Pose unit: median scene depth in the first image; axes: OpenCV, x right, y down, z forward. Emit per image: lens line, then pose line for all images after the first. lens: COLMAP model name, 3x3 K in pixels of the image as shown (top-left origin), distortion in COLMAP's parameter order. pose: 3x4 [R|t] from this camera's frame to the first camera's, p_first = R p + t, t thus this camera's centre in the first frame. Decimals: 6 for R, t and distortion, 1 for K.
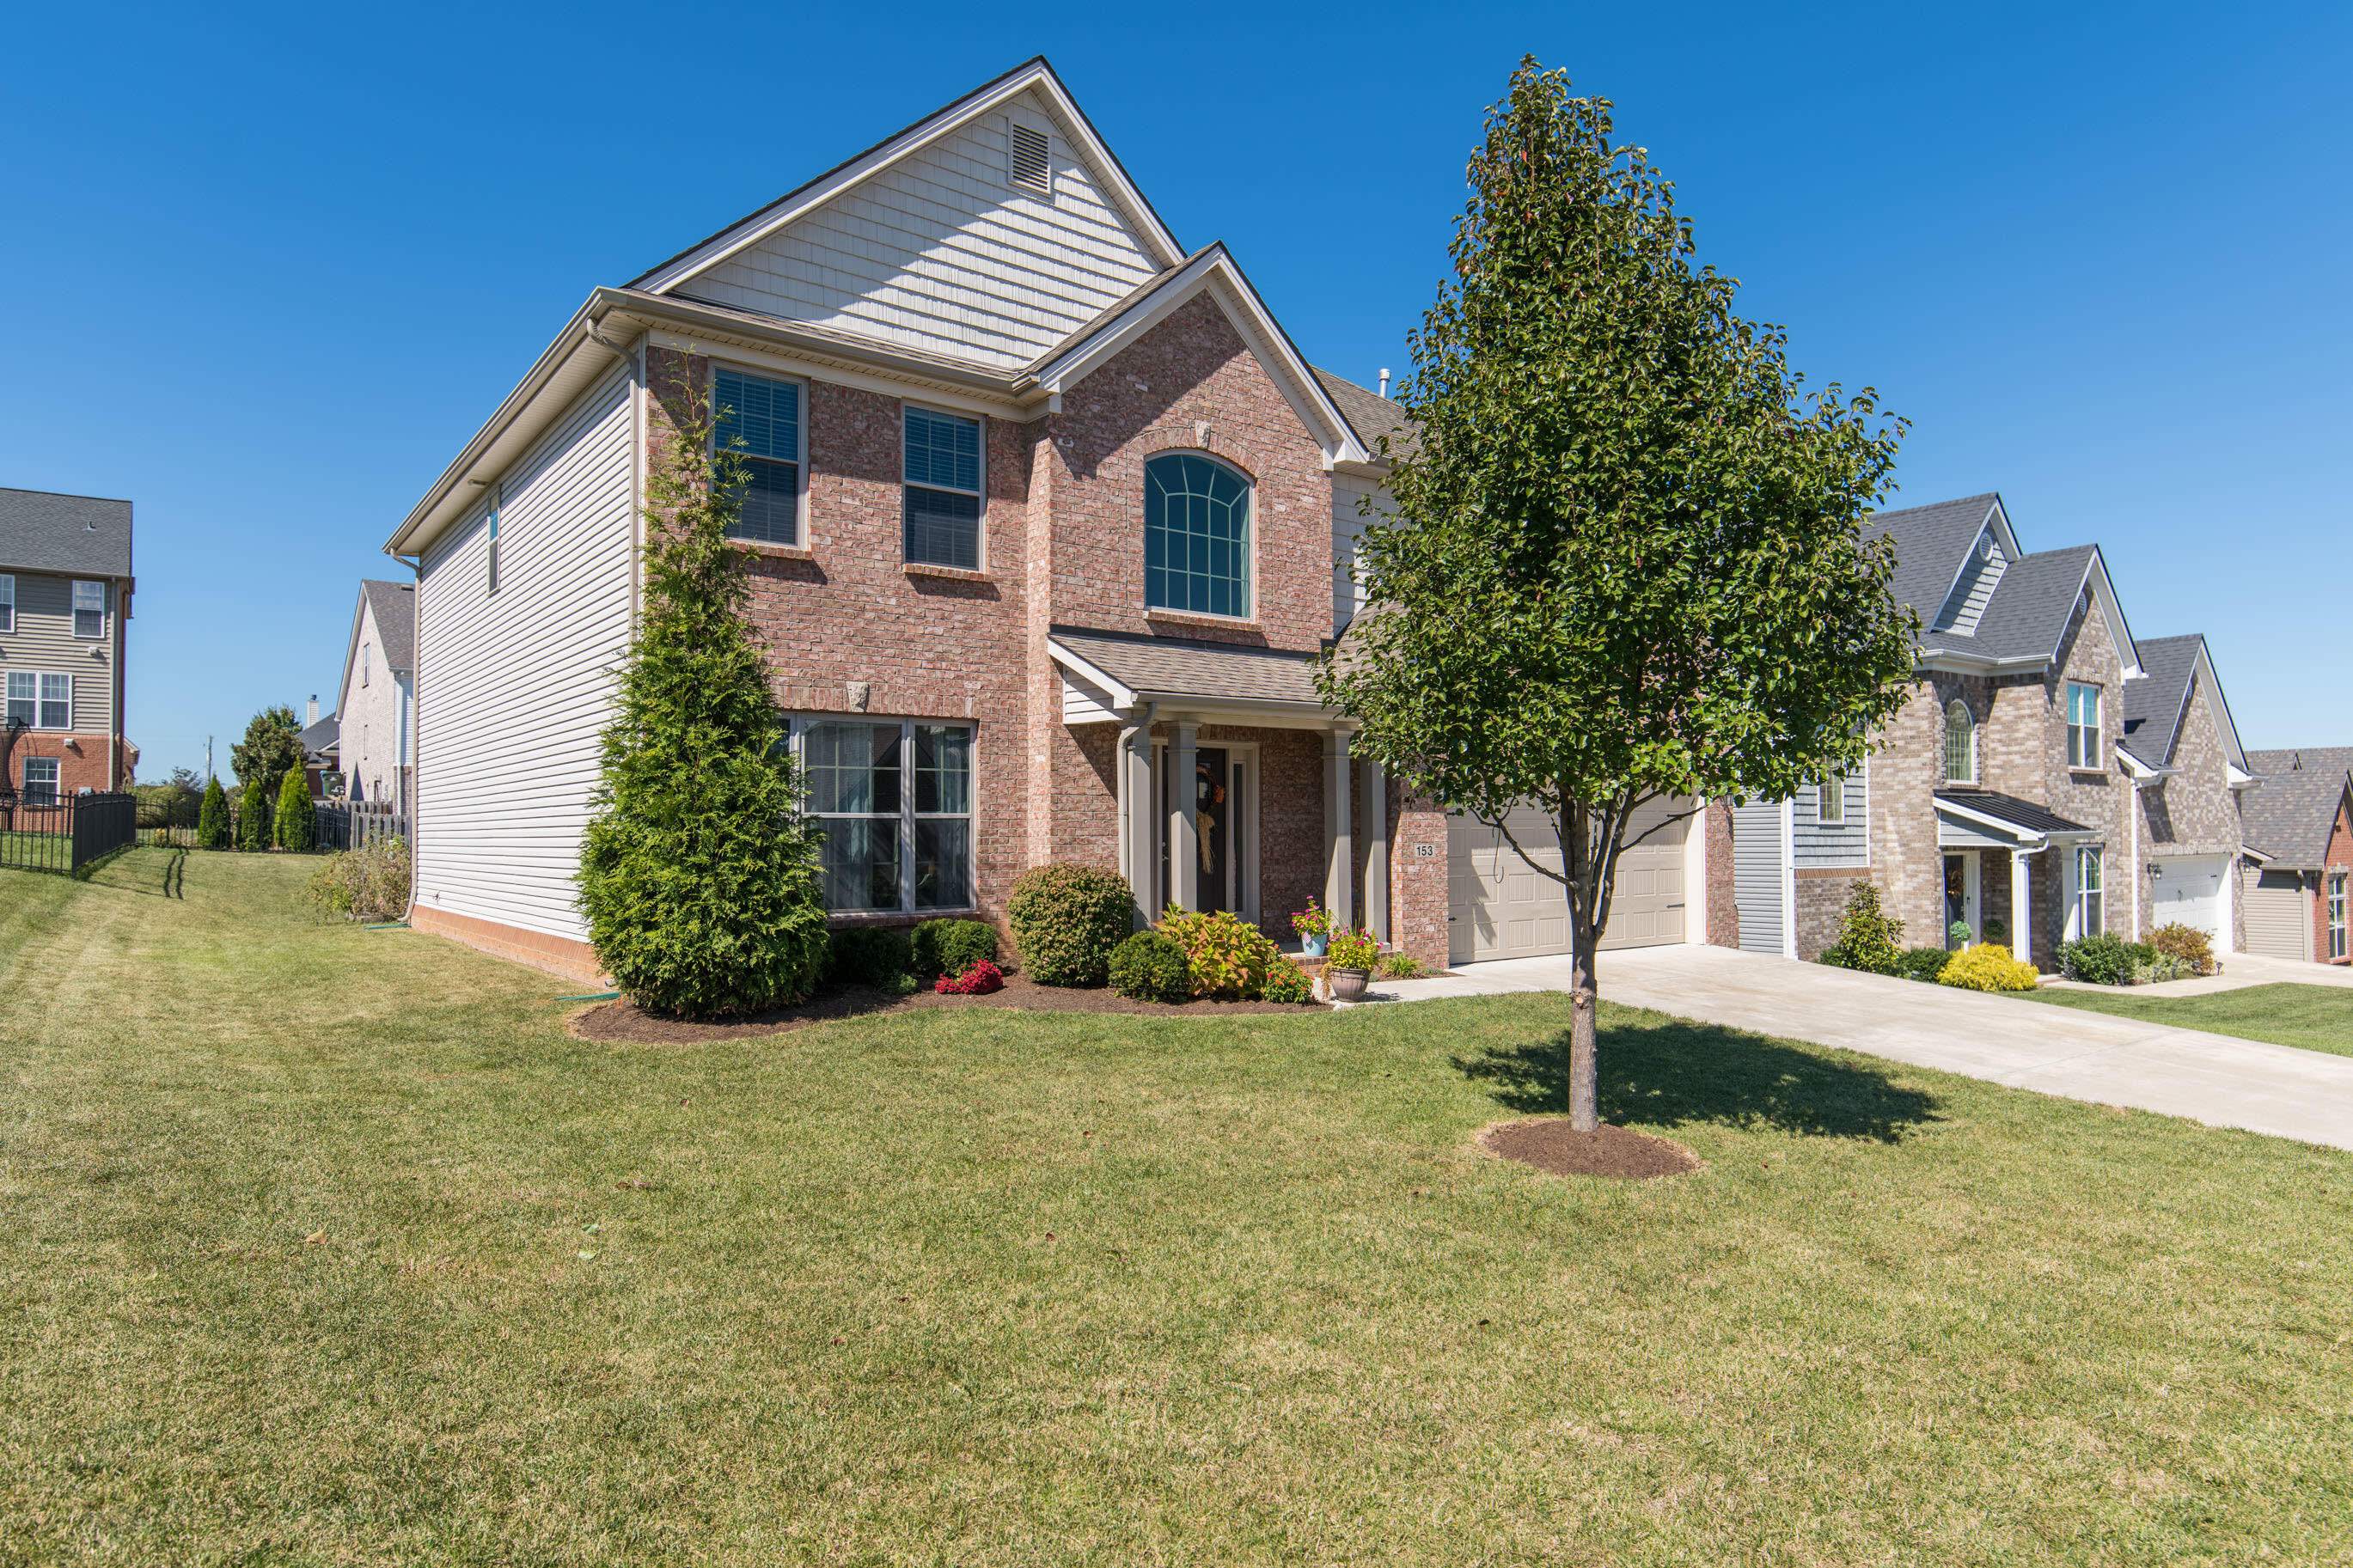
lens RADIAL K [[1348.6, 0, 1176.5], [0, 1348.6, 784.0], [0, 0, 1]] dist [-0.003950, 0.000050]
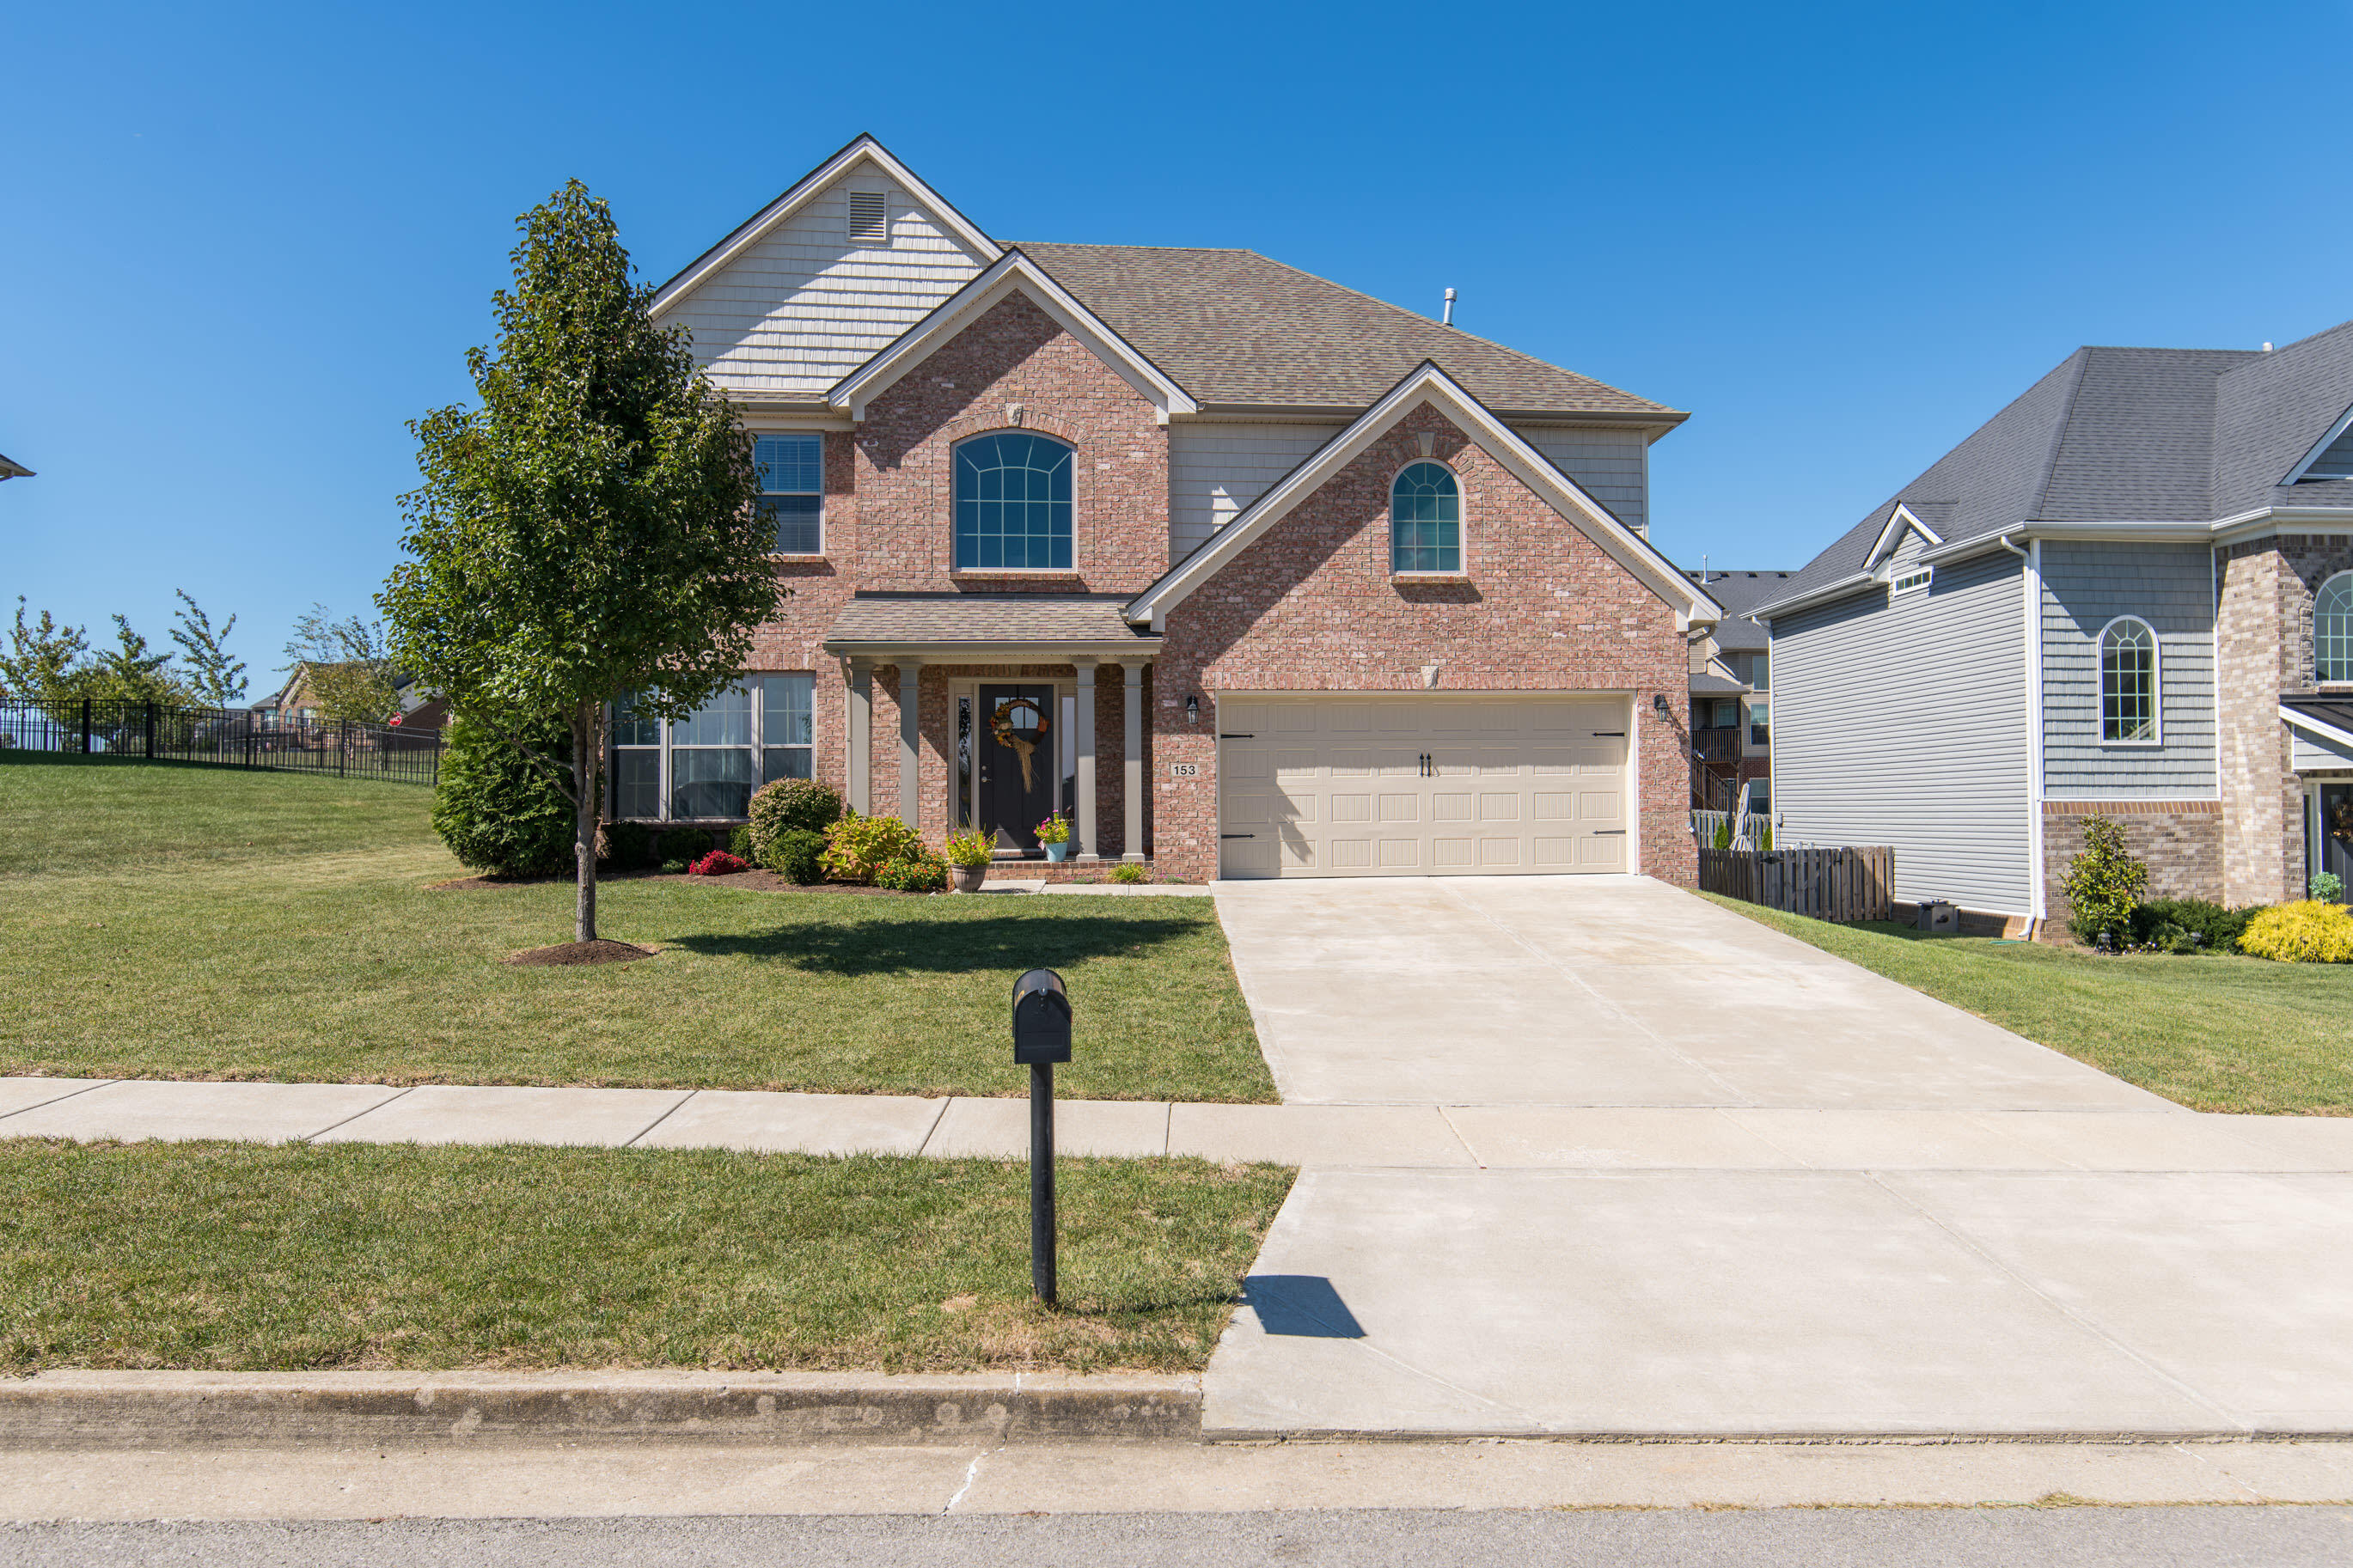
lens RADIAL K [[1490.7, 0, 1324.5], [0, 1490.7, 752.6], [0, 0, 1]] dist [-0.003859, 0.000959]
pose [[0.856272, -0.023185, -0.516005, 0.935125], [0.025408, 0.999673, -0.002754, 0.043389], [0.515901, -0.010753, 0.856581, 0.036725]]
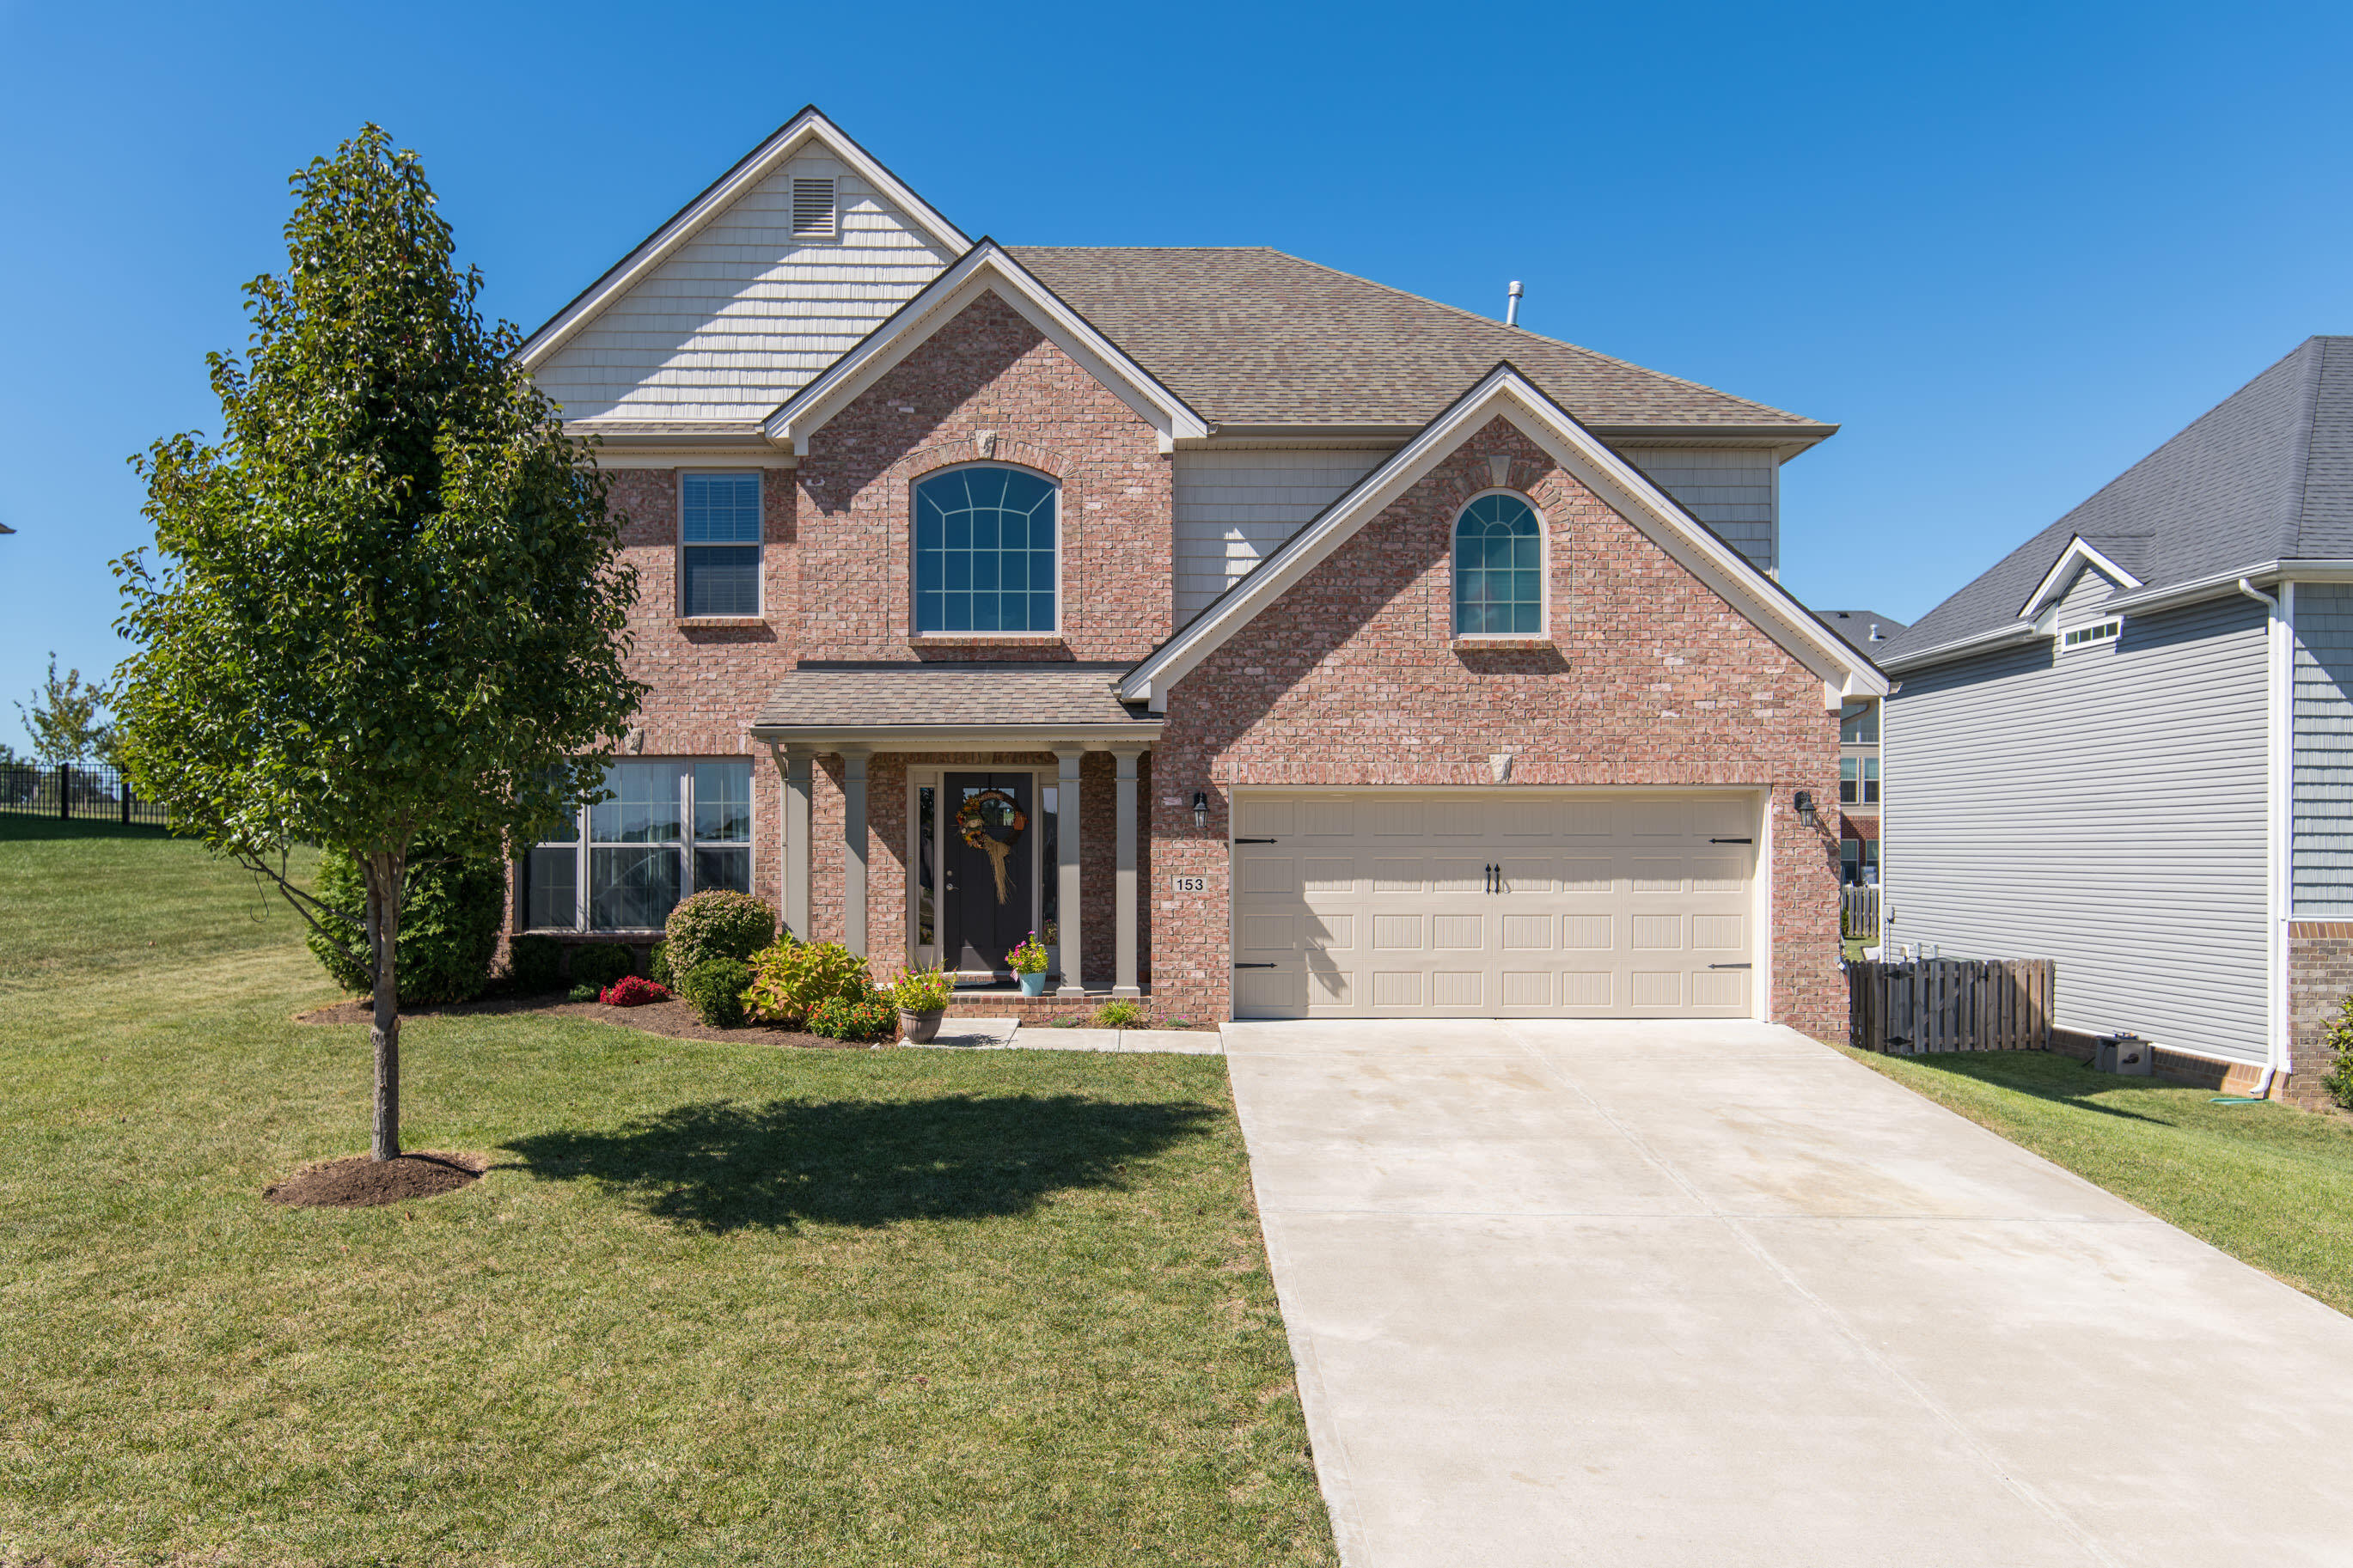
lens RADIAL K [[1490.6, 0, 1167.1], [0, 1490.6, 836.7], [0, 0, 1]] dist [-0.002138, -0.001580]
pose [[0.795197, -0.001097, -0.606351, 0.786432], [0.019694, 0.999517, 0.024019, -0.004767], [0.606032, -0.031042, 0.794835, 0.239805]]
